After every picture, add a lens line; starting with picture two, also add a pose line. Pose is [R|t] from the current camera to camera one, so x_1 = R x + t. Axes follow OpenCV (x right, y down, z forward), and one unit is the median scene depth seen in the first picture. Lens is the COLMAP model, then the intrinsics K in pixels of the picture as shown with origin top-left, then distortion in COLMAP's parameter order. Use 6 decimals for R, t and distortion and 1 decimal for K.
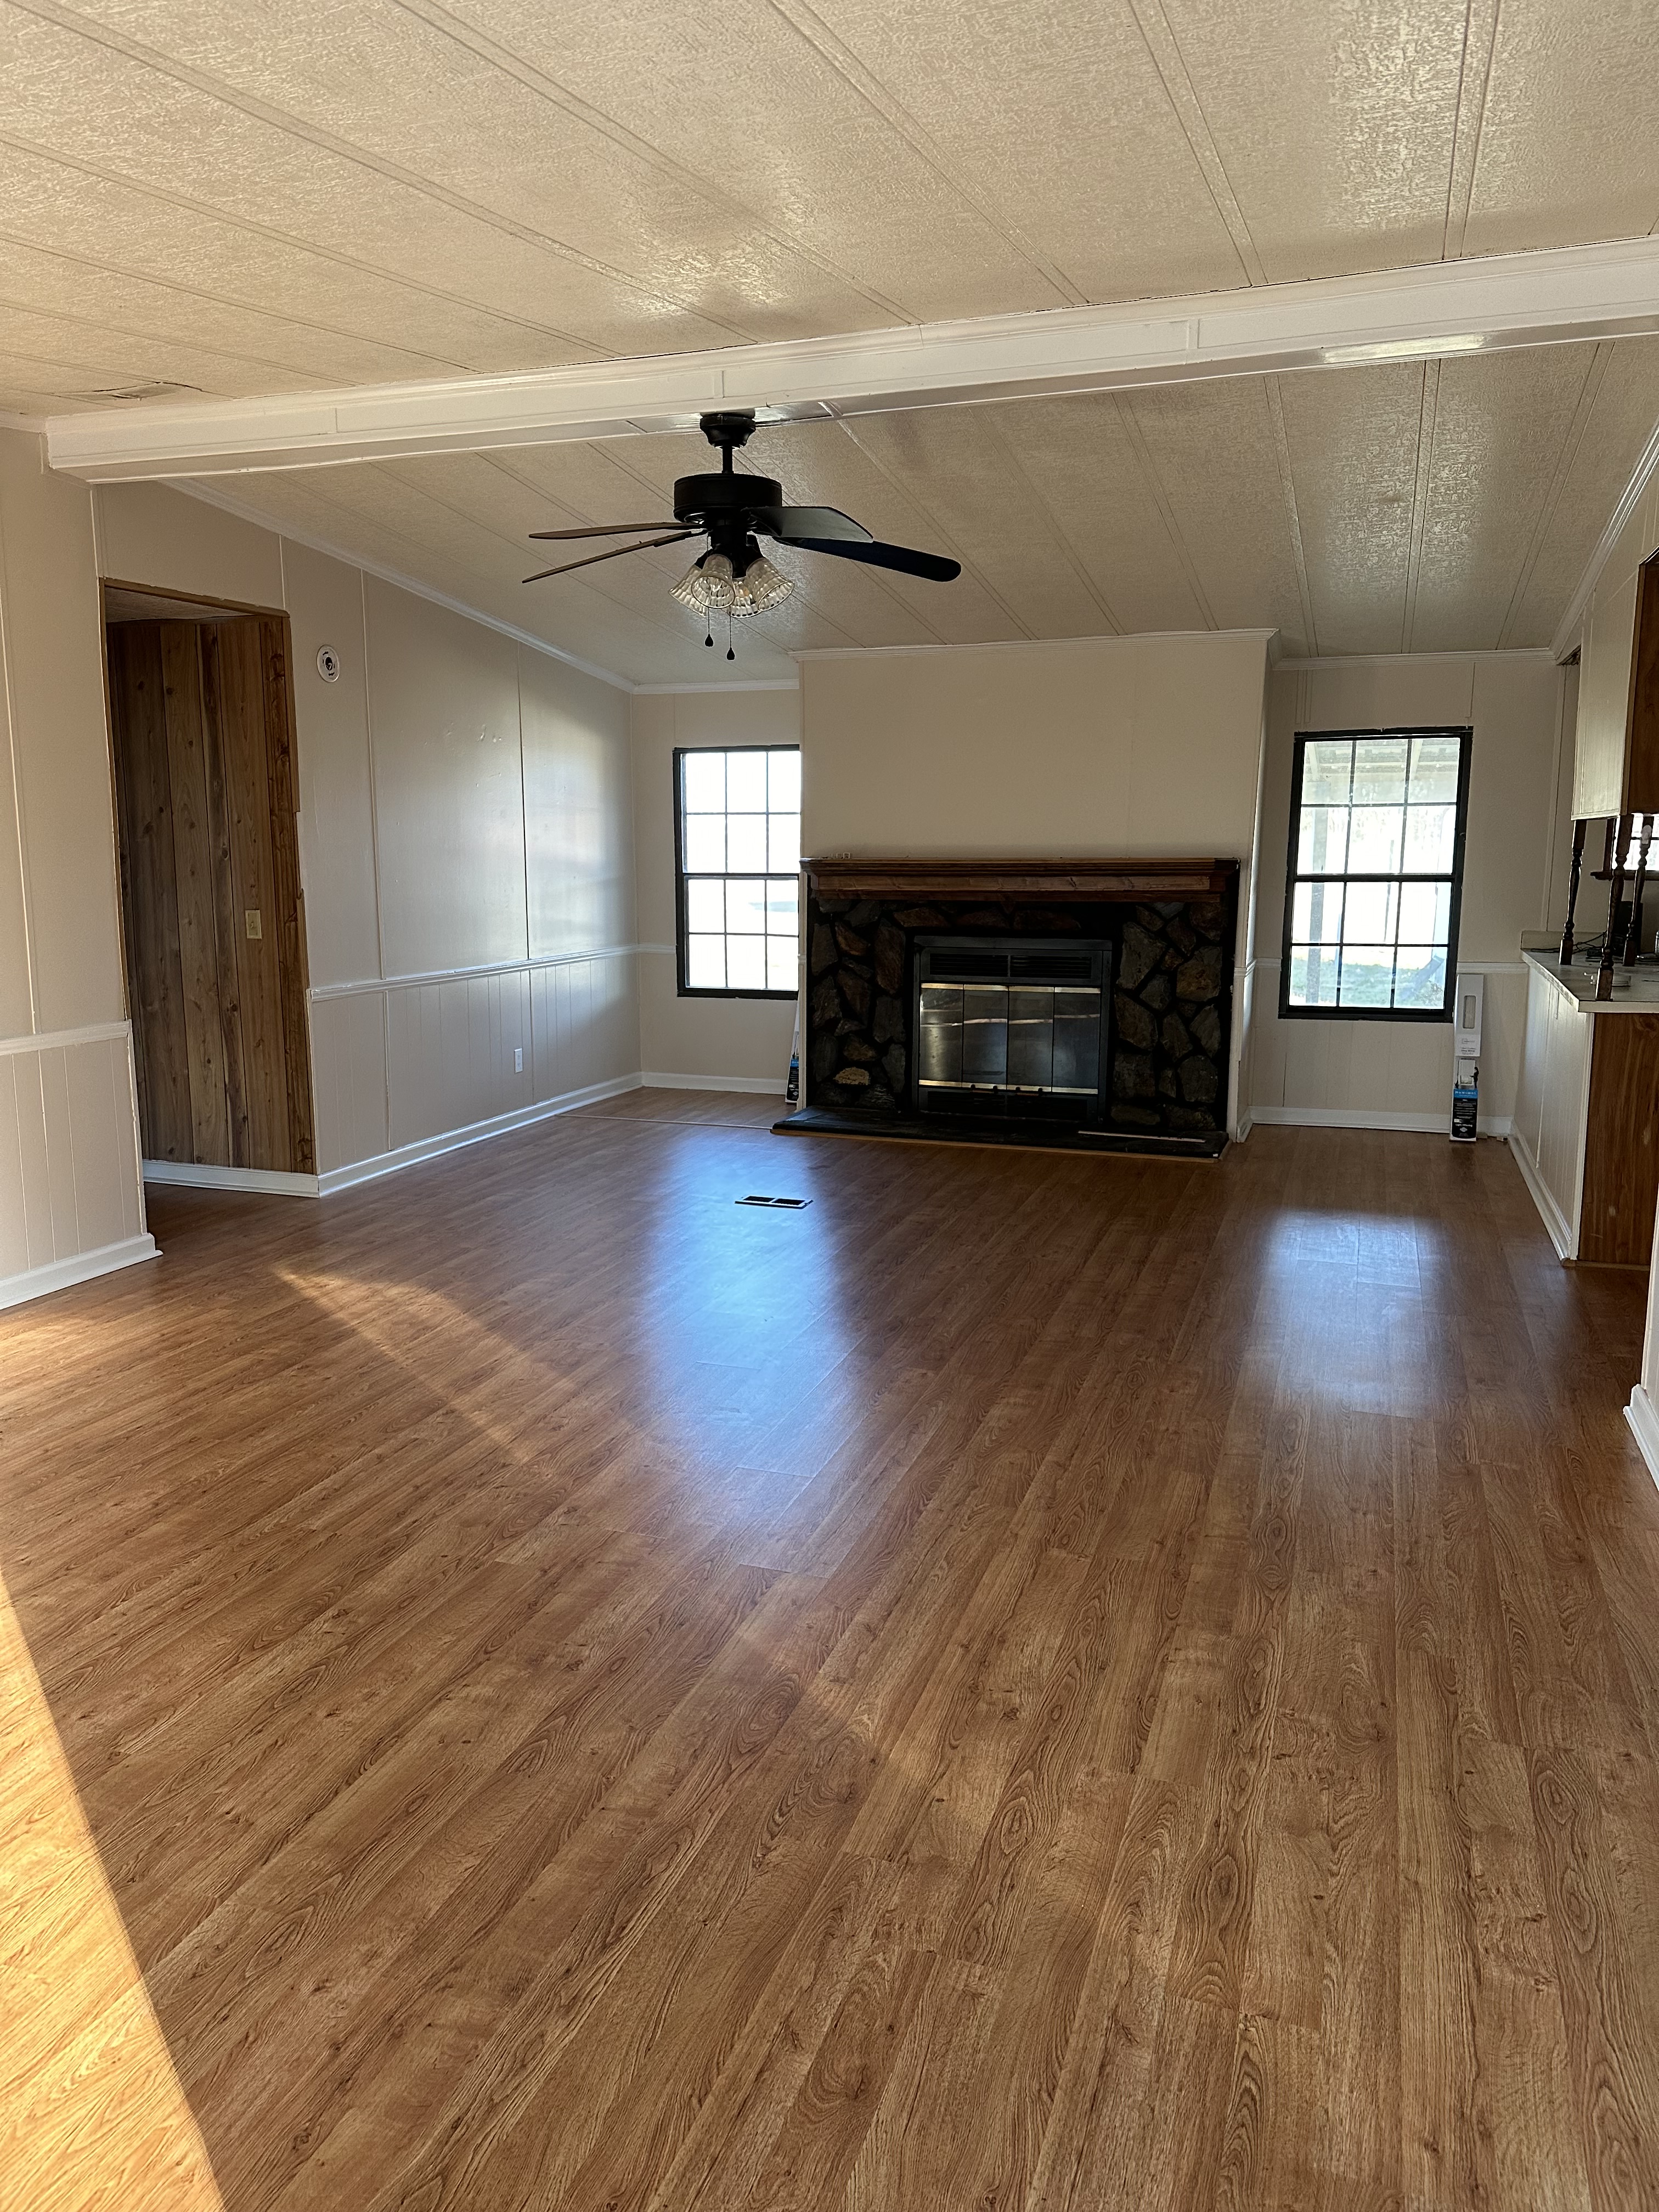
lens RADIAL K [[1539.2, 0, 824.5], [0, 1539.2, 1112.0], [0, 0, 1]] dist [0.105850, -0.136700]
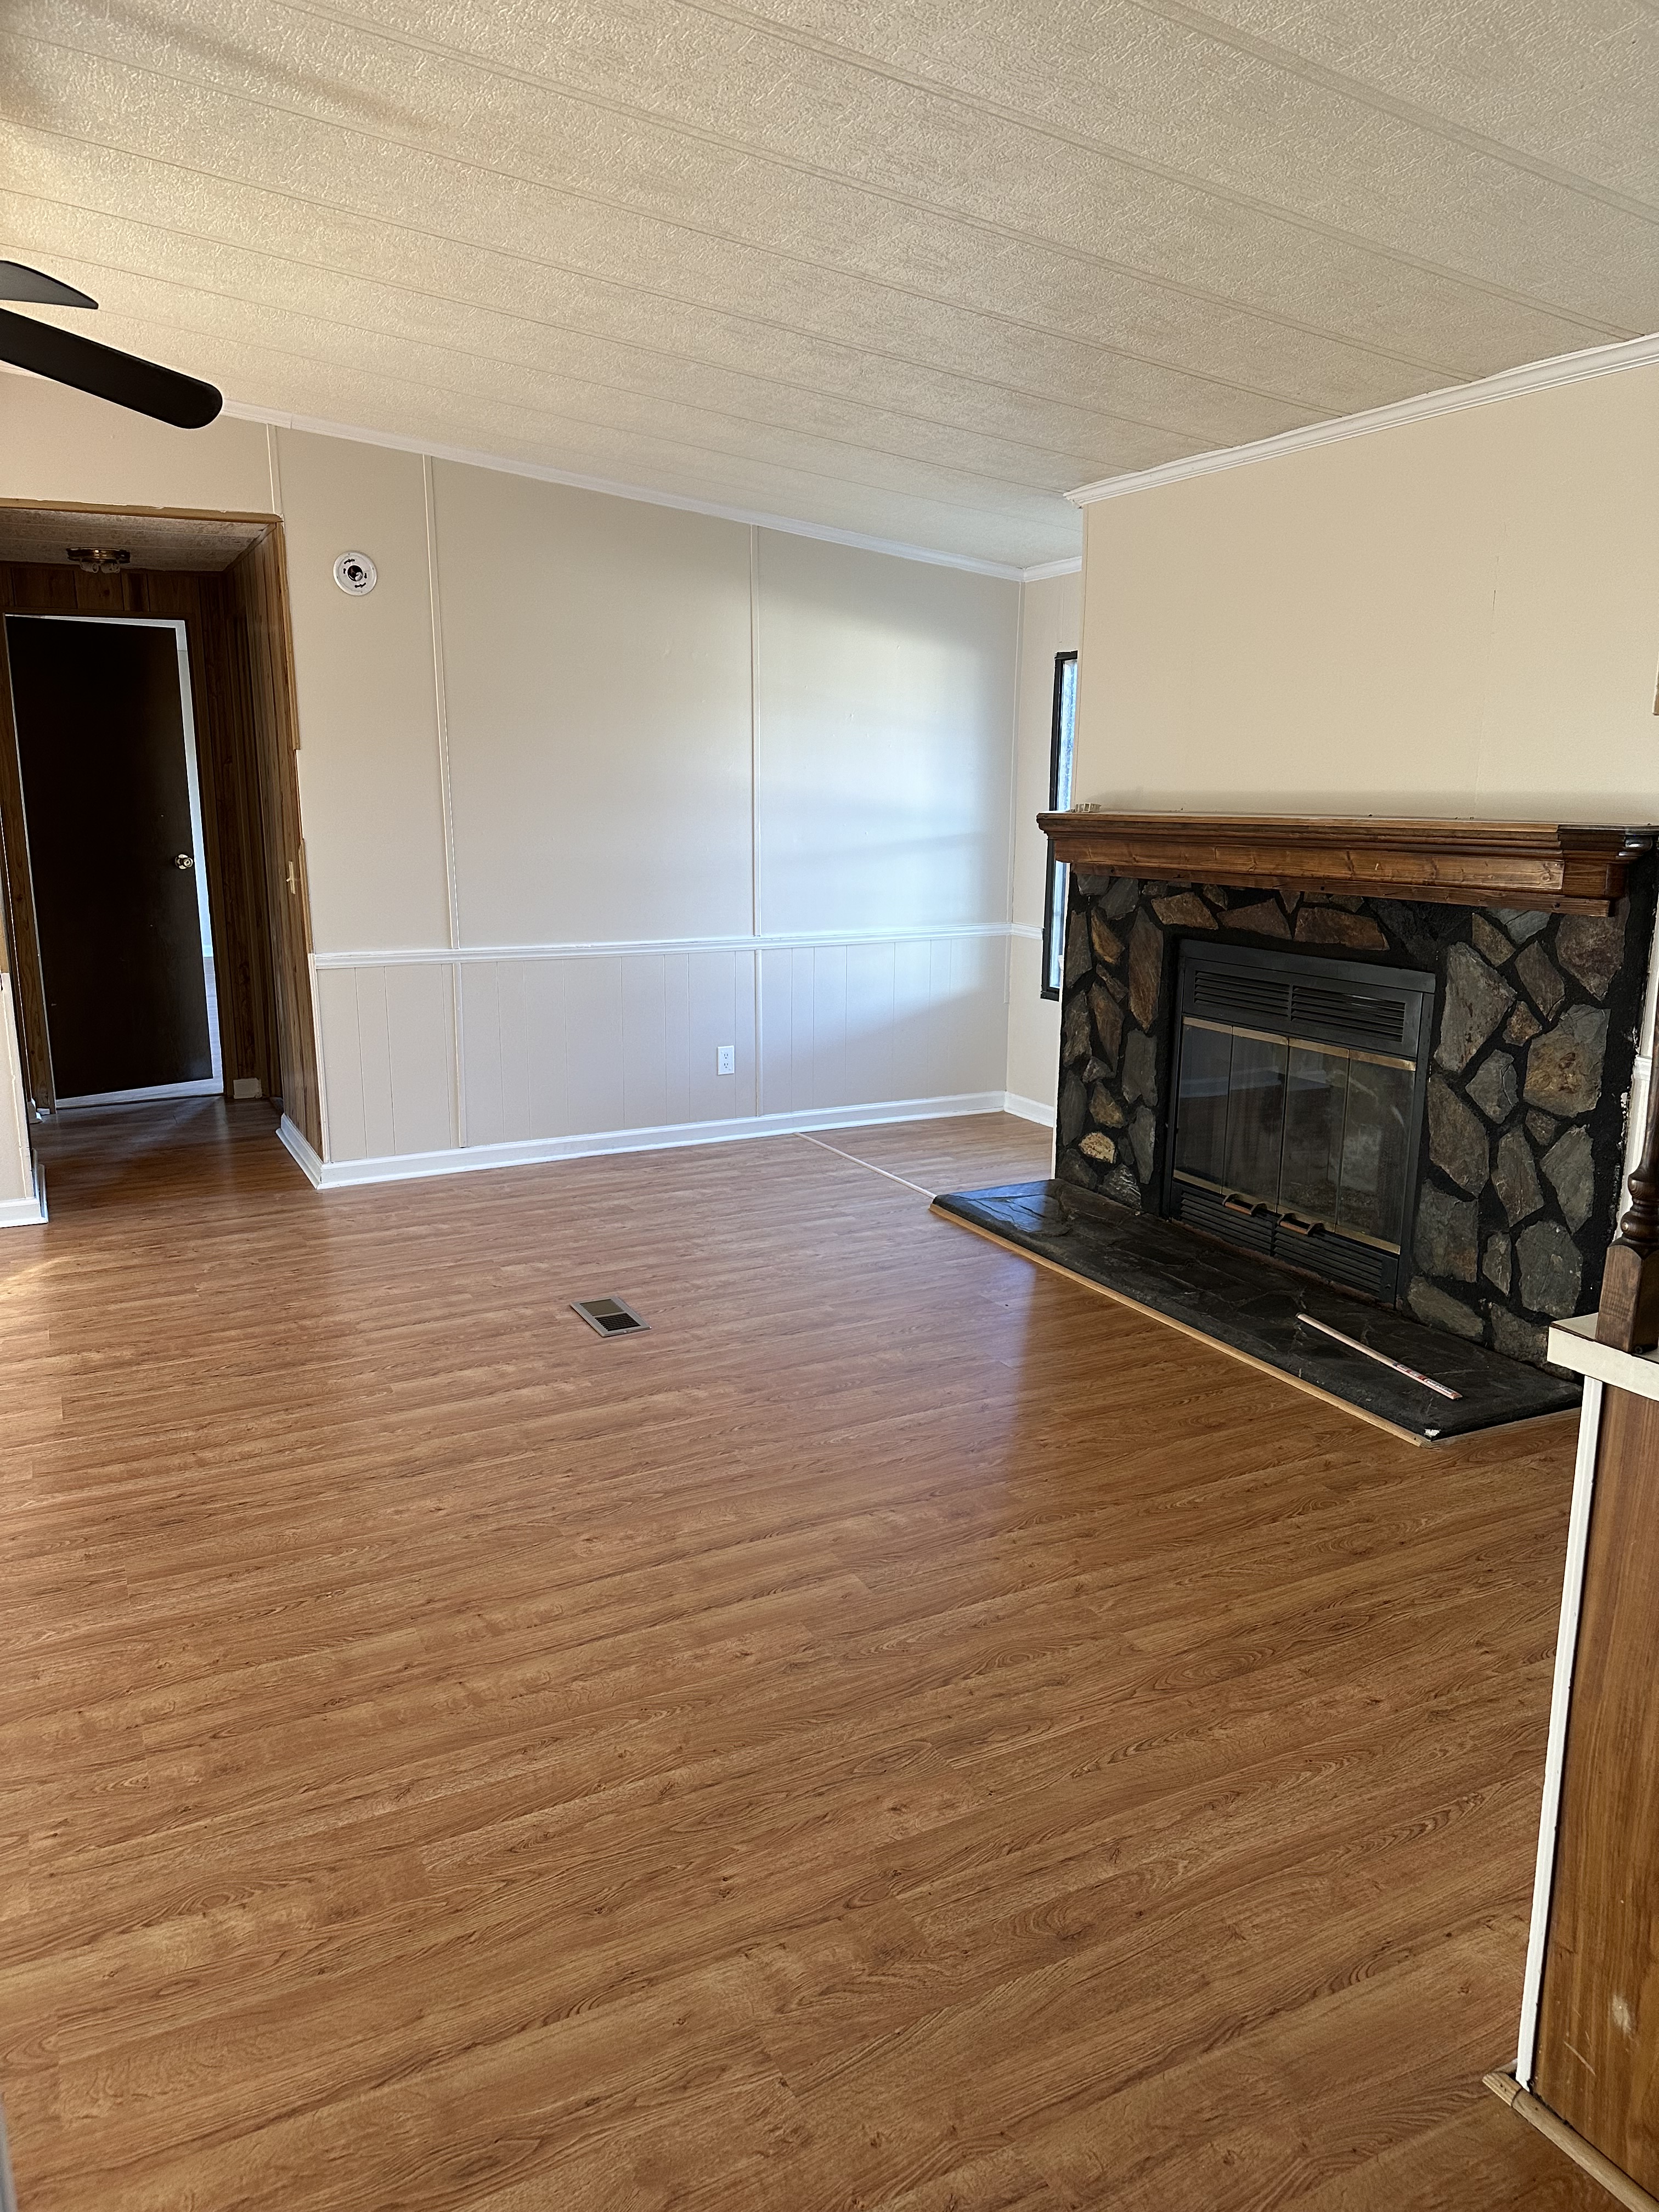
lens RADIAL K [[1539.2, 0, 824.5], [0, 1539.2, 1112.0], [0, 0, 1]] dist [0.105850, -0.136700]
pose [[0.713546, 0.148609, -0.684666, 0.409230], [-0.123323, 0.988628, 0.086060, -0.085158], [0.689670, 0.023027, 0.723758, 0.473201]]
